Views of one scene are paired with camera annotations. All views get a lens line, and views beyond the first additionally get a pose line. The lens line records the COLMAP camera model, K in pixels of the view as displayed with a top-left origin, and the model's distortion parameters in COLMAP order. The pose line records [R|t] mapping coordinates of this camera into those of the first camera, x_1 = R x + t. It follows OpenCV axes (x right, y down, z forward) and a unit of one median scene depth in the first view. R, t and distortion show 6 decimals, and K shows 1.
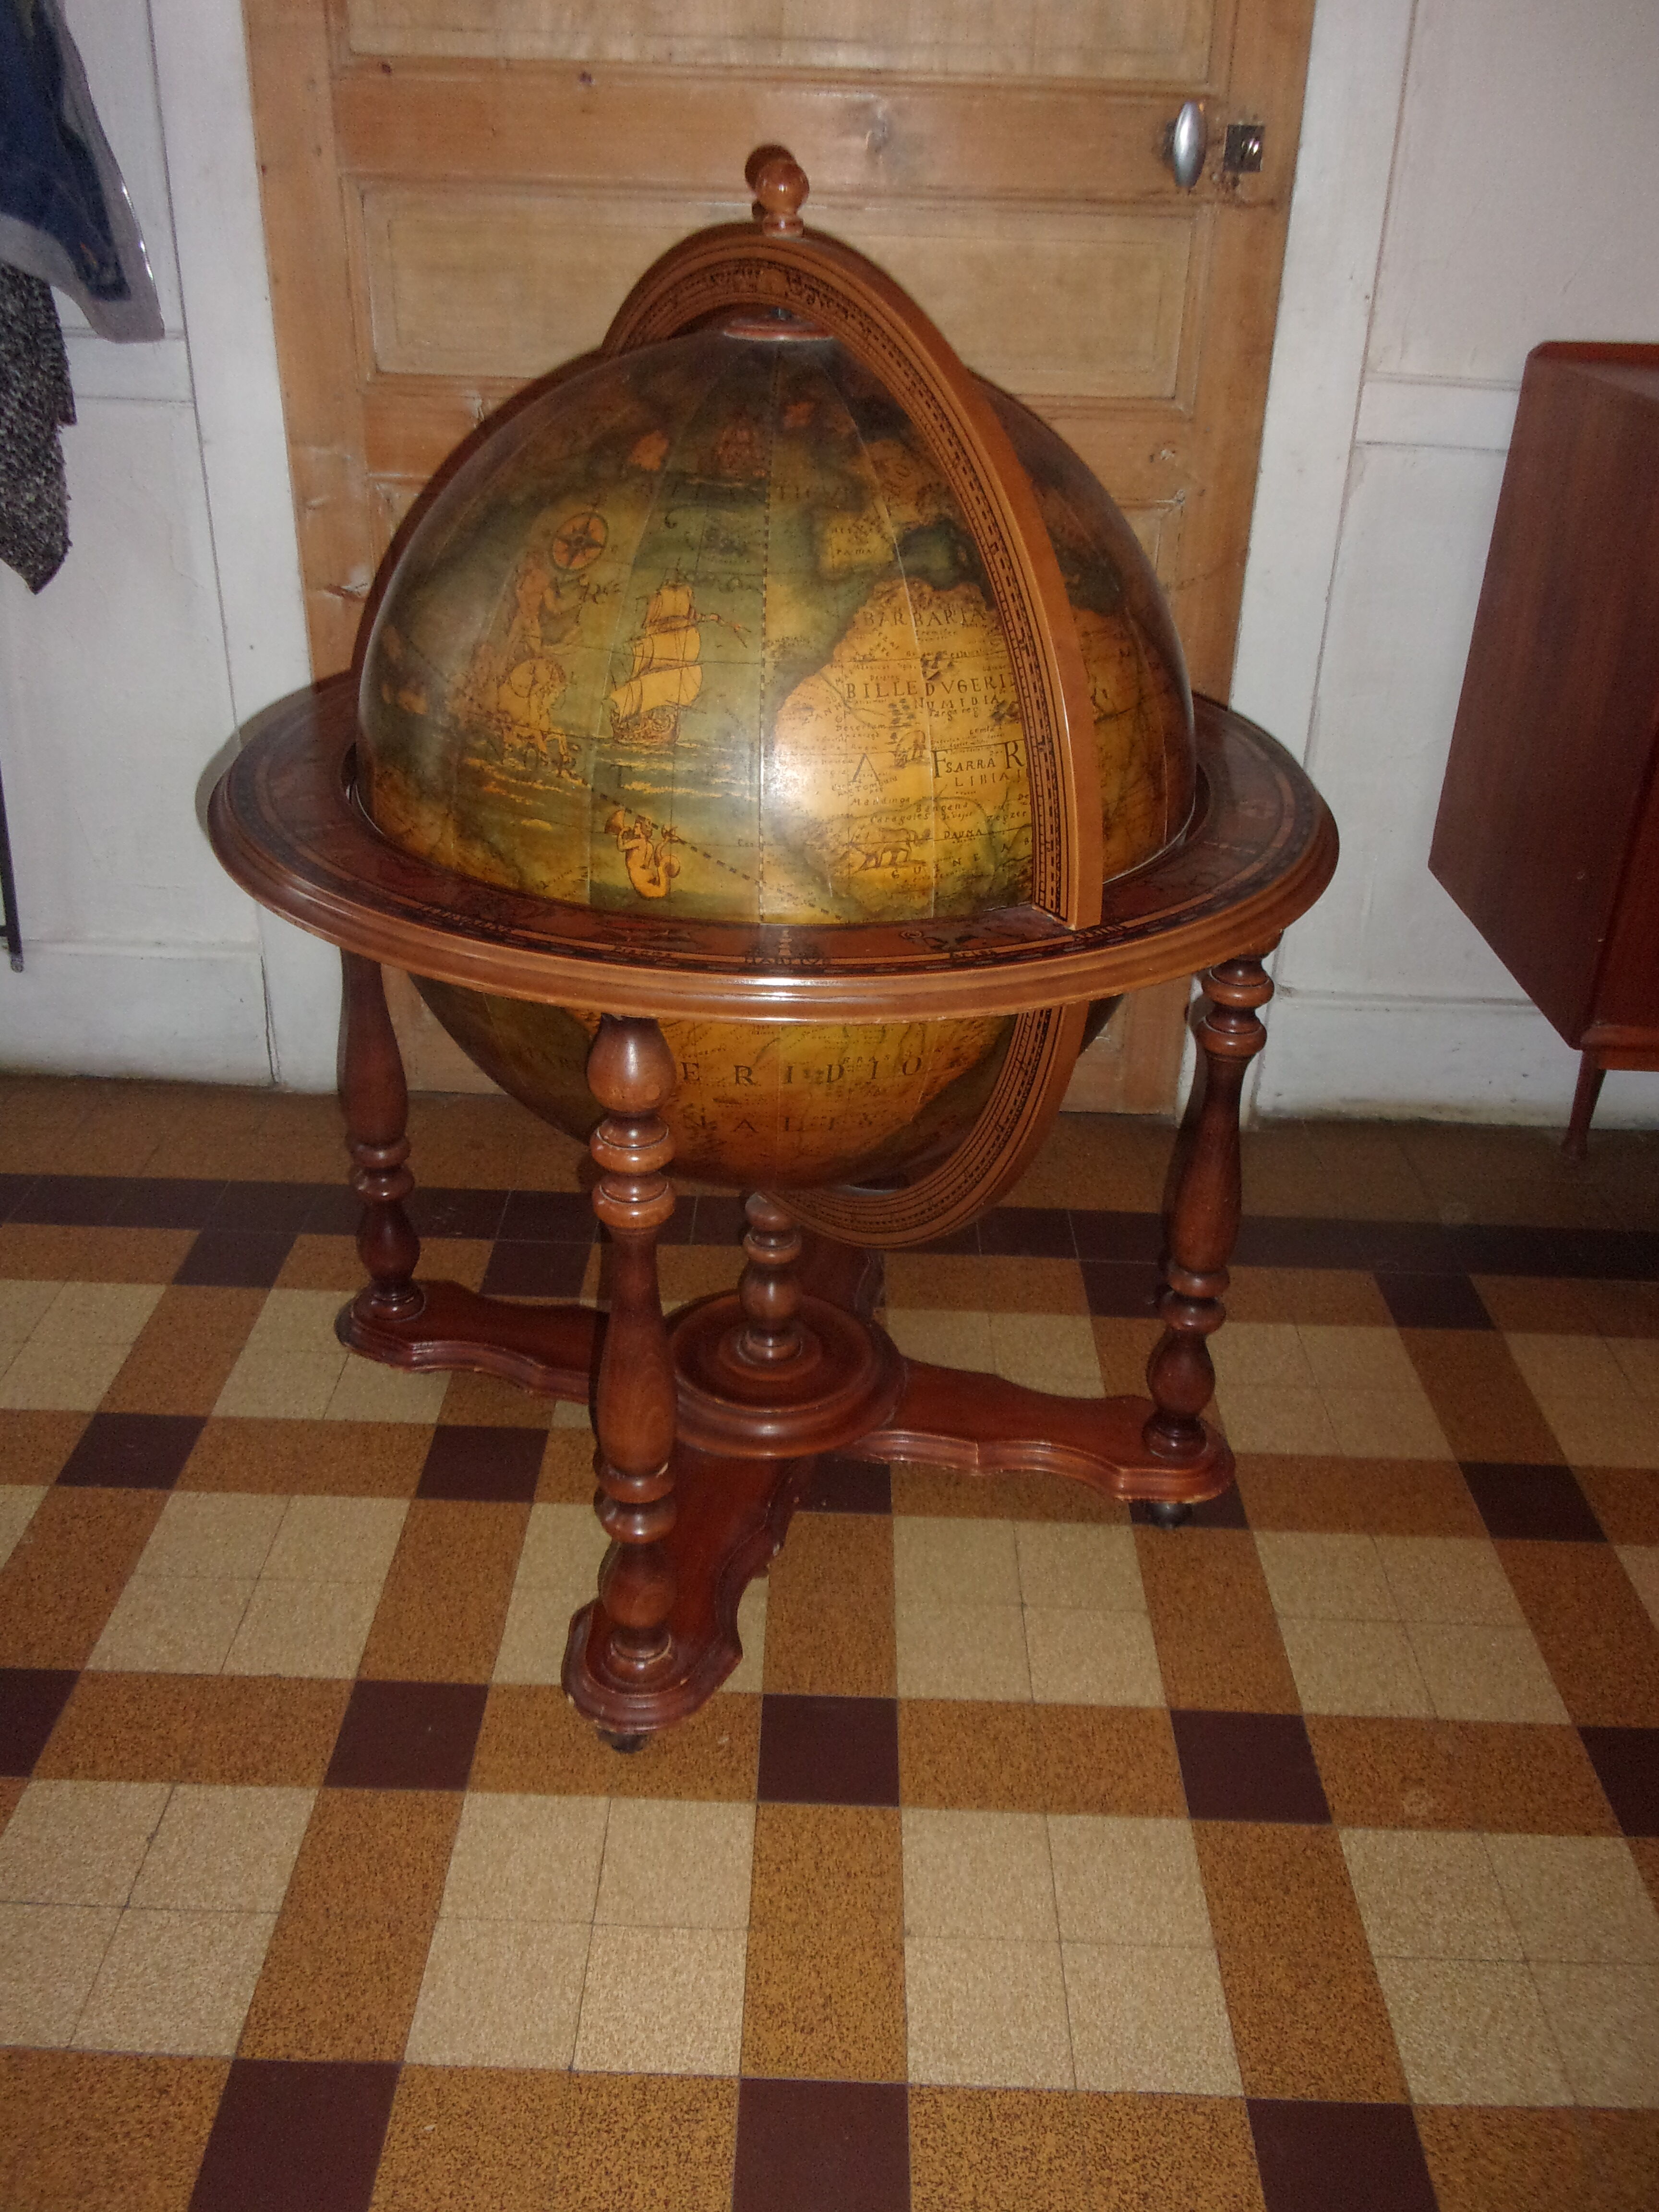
lens RADIAL K [[1824.3, 0, 820.8], [0, 1824.3, 1116.9], [0, 0, 1]] dist [-0.019927, -0.026052]
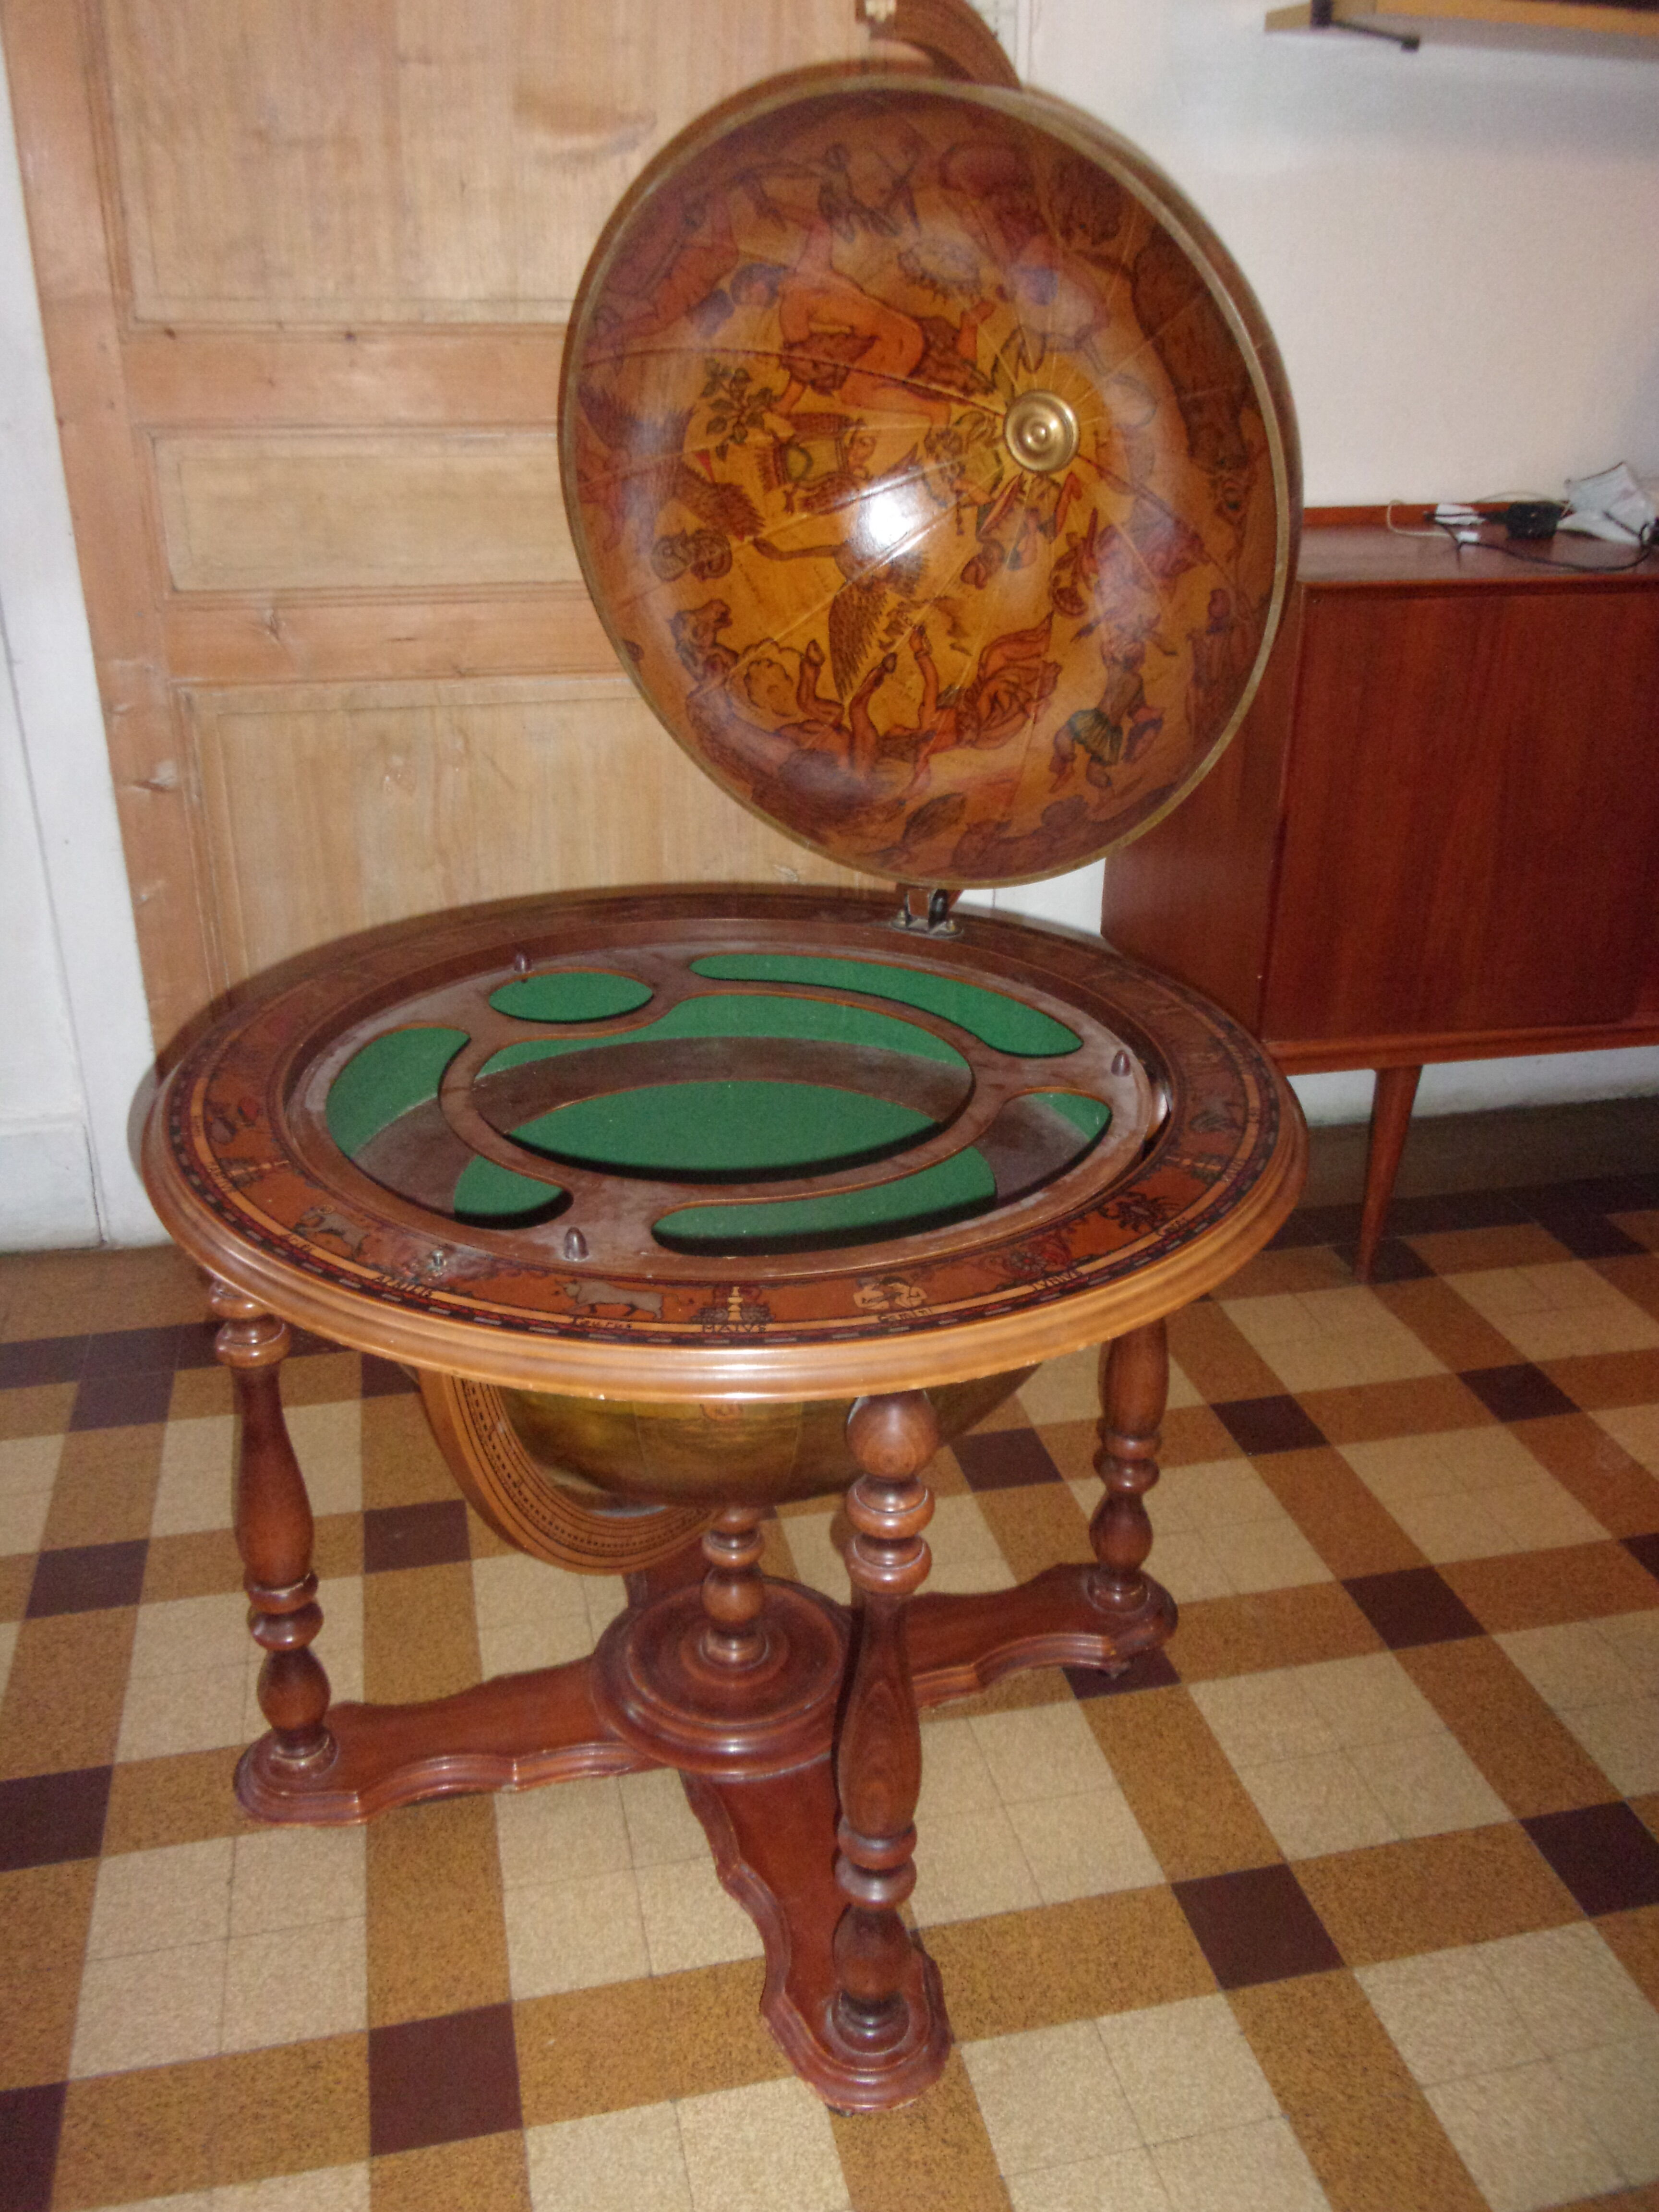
lens RADIAL K [[1824.3, 0, 846.9], [0, 1824.3, 1114.2], [0, 0, 1]] dist [-0.019927, -0.026052]
pose [[0.967139, -0.118918, 0.224725, -0.153933], [0.132087, 0.990241, -0.044451, 0.016886], [-0.217246, 0.072674, 0.973408, -0.184678]]
